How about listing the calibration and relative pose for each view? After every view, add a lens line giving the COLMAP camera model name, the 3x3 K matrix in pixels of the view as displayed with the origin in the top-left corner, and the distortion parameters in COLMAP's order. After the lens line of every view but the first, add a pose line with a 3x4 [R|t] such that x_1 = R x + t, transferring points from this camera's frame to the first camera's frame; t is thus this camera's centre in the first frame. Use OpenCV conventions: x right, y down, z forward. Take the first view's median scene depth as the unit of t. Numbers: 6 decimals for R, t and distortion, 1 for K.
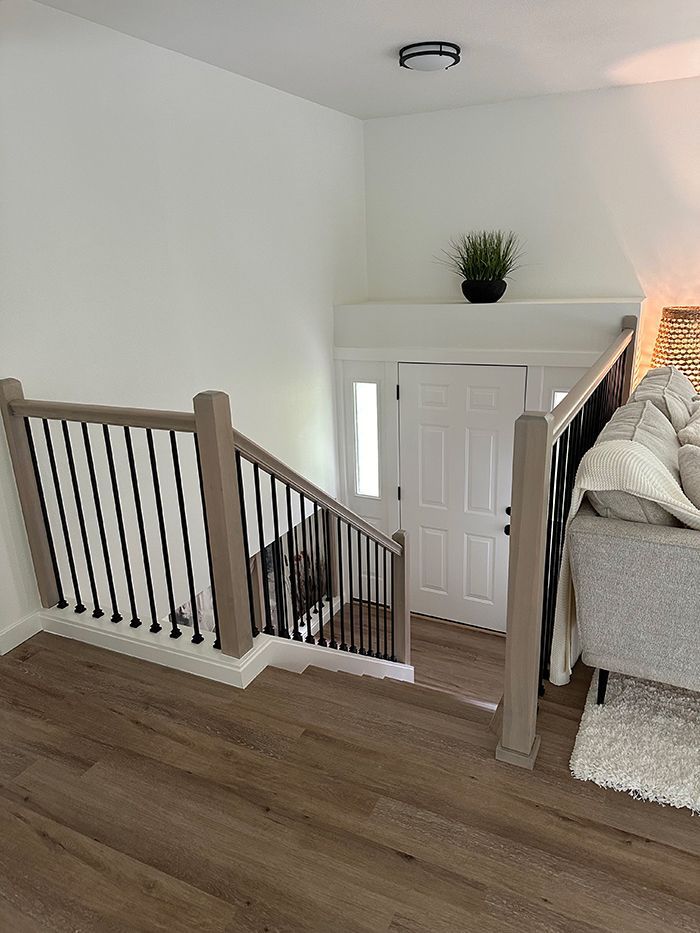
lens RADIAL K [[661.3, 0, 350.7], [0, 661.3, 467.6], [0, 0, 1]] dist [0.009770, -0.009268]
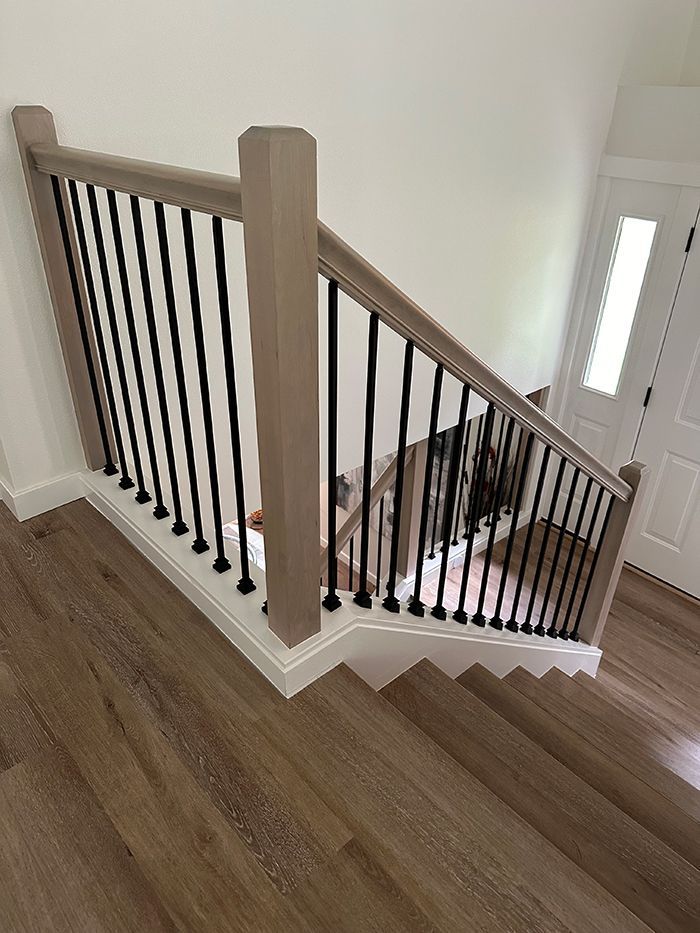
lens RADIAL K [[661.3, 0, 350.4], [0, 661.3, 471.7], [0, 0, 1]] dist [0.009770, -0.009268]
pose [[0.927557, 0.235351, -0.290253, 0.010797], [-0.164533, 0.954619, 0.248256, -0.010262], [0.335509, -0.182515, 0.924187, 0.439515]]
